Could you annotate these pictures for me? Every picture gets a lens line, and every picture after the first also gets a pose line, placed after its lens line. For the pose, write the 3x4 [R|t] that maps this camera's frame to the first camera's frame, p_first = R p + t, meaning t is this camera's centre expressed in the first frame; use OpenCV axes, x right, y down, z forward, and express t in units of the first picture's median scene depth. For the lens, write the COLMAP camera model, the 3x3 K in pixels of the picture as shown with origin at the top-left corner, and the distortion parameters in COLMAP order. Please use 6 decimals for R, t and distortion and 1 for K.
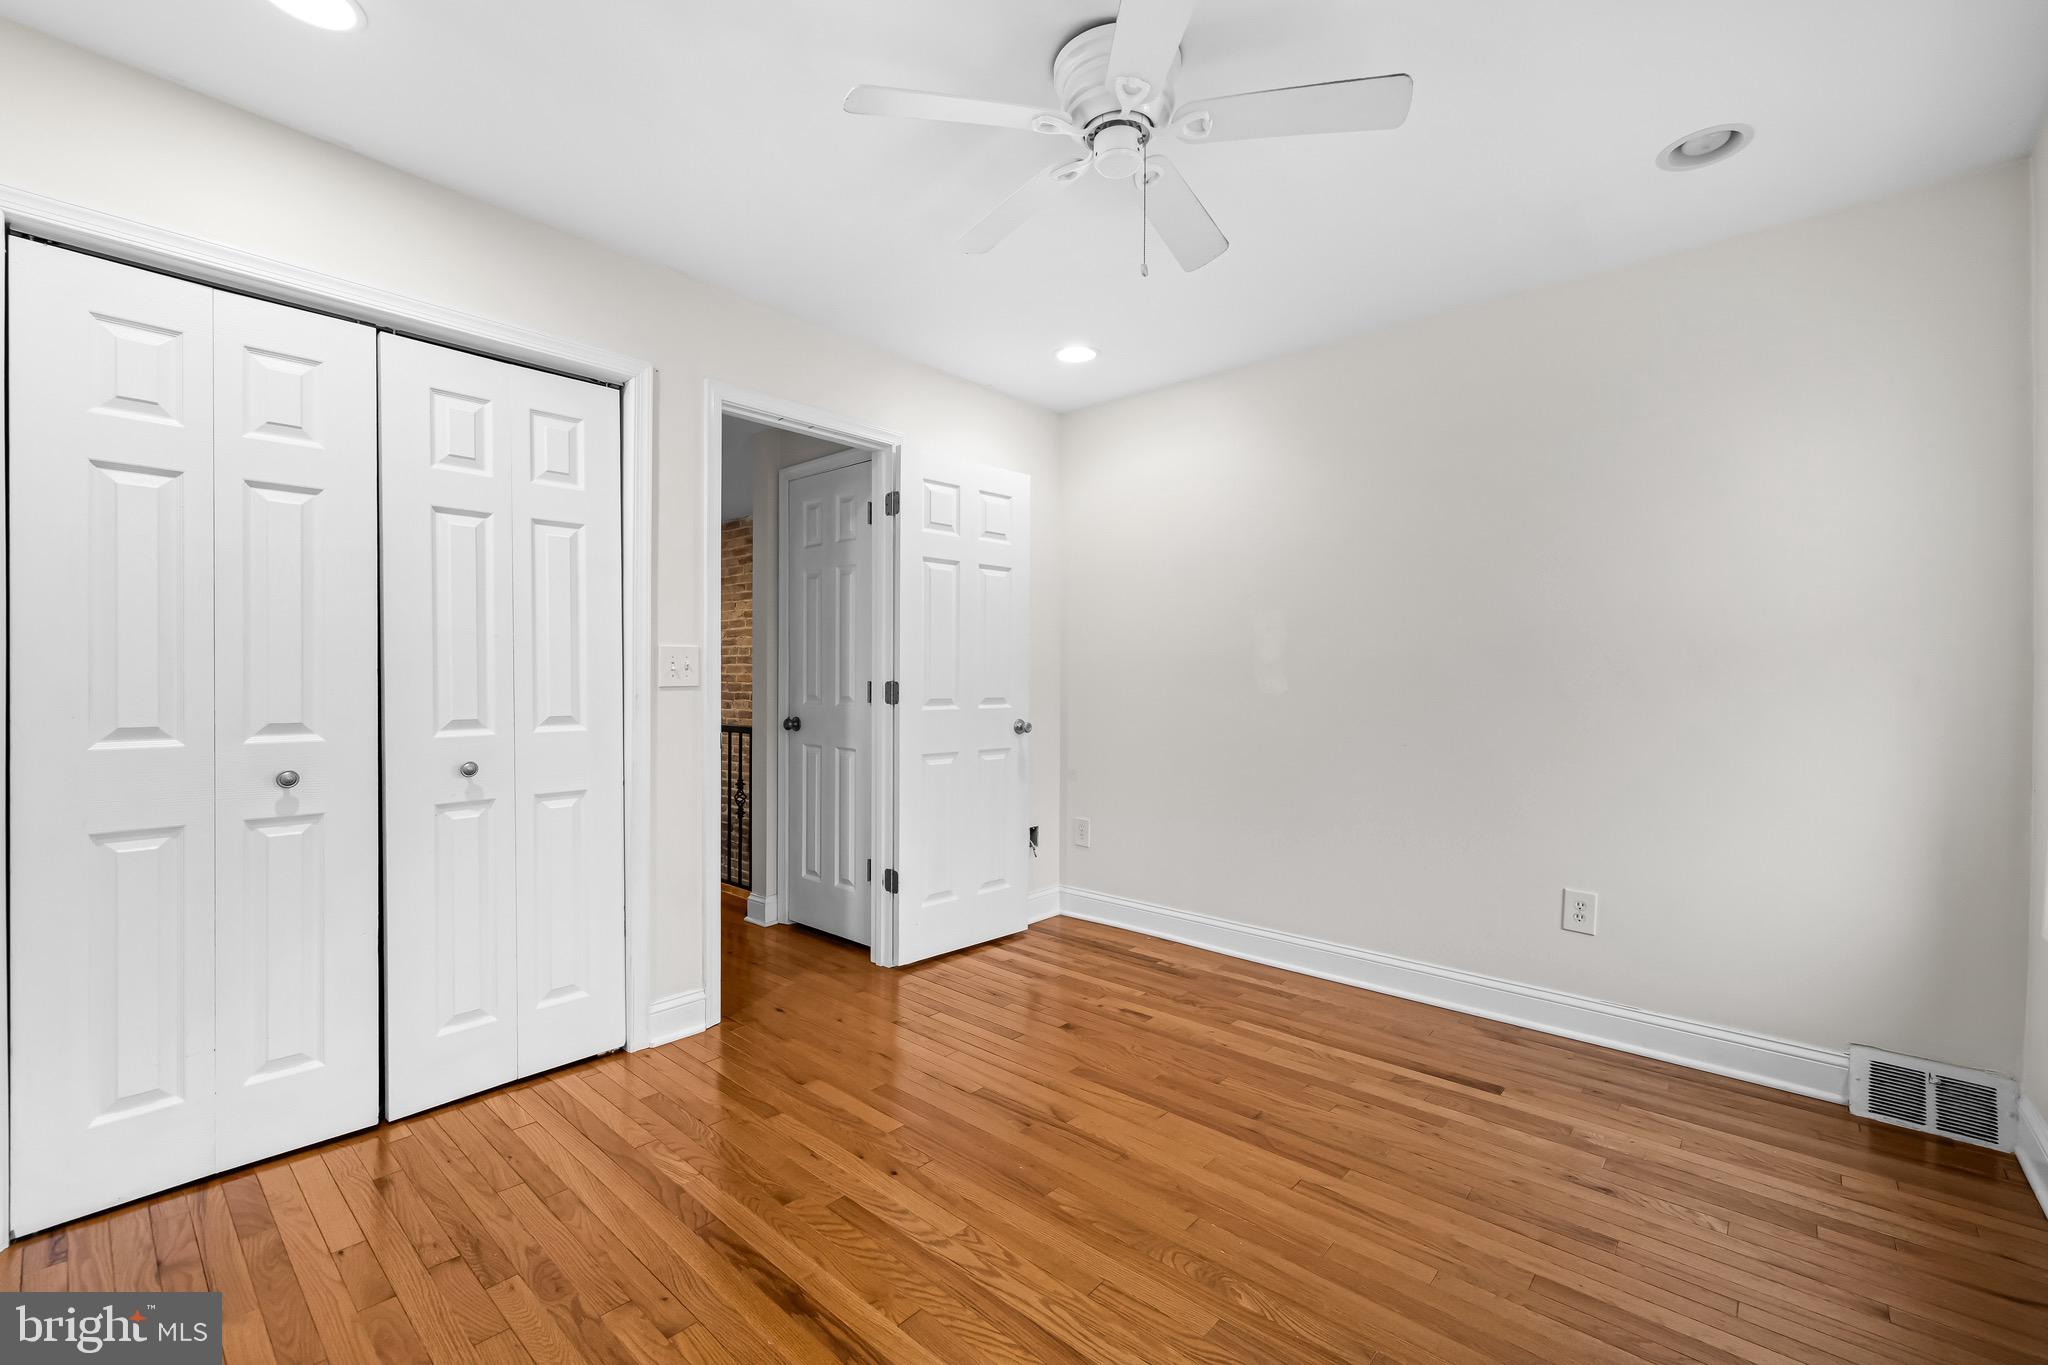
lens RADIAL K [[861.3, 0, 1029.7], [0, 861.3, 675.1], [0, 0, 1]] dist [0.000898, 0.000125]
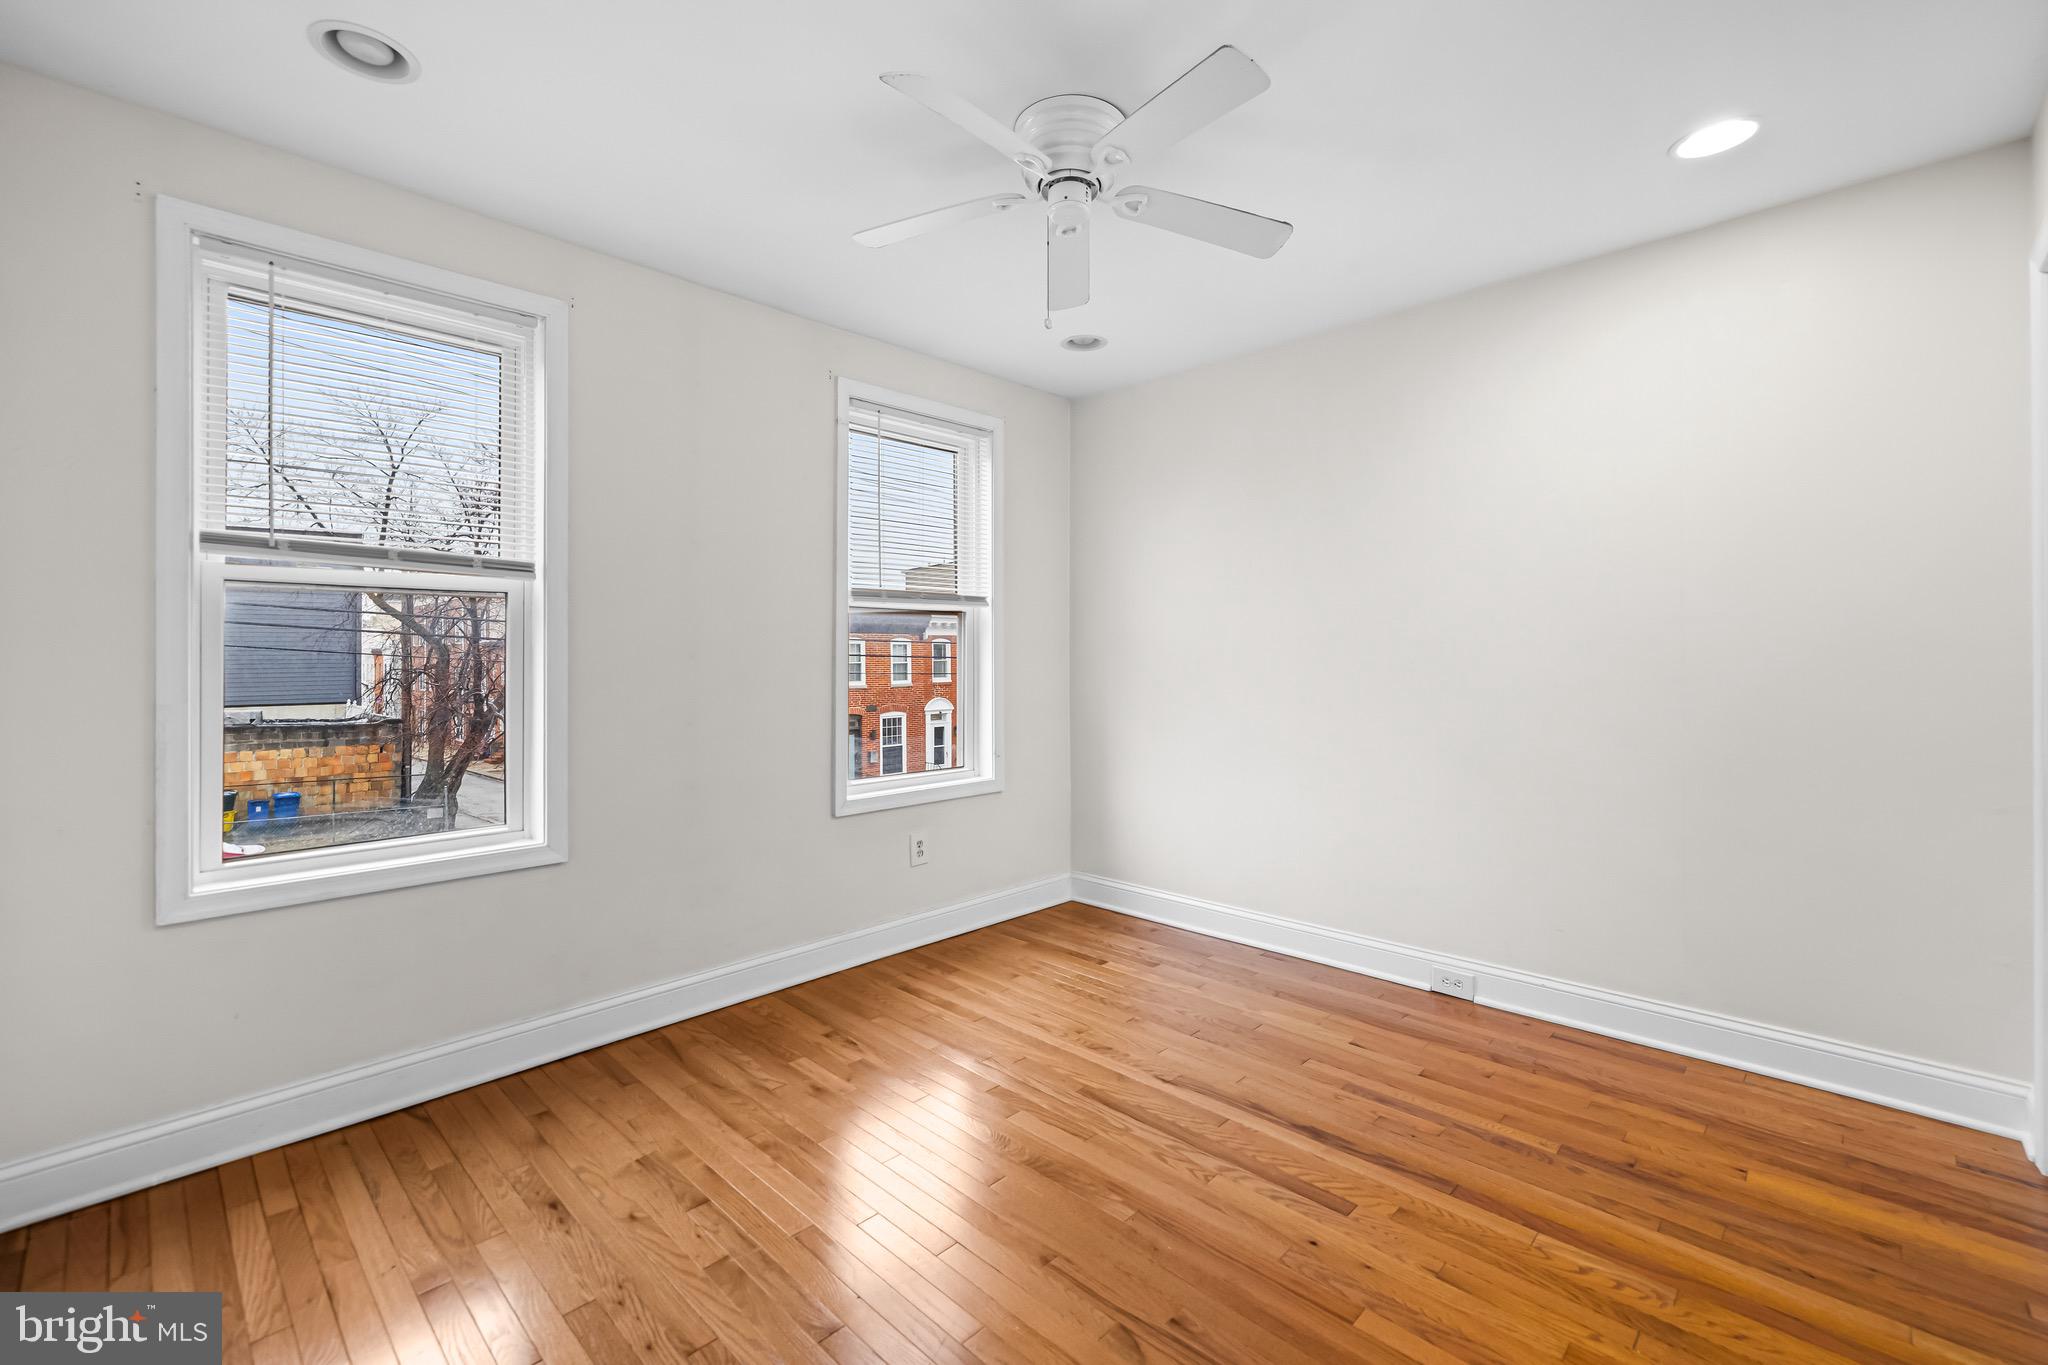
lens RADIAL K [[861.3, 0, 1029.7], [0, 861.3, 675.1], [0, 0, 1]] dist [0.000898, 0.000125]
pose [[-0.999294, -0.002446, 0.037493, 0.112571], [-0.002142, 0.999965, 0.008145, -0.003870], [-0.037512, 0.008059, -0.999264, 2.130415]]
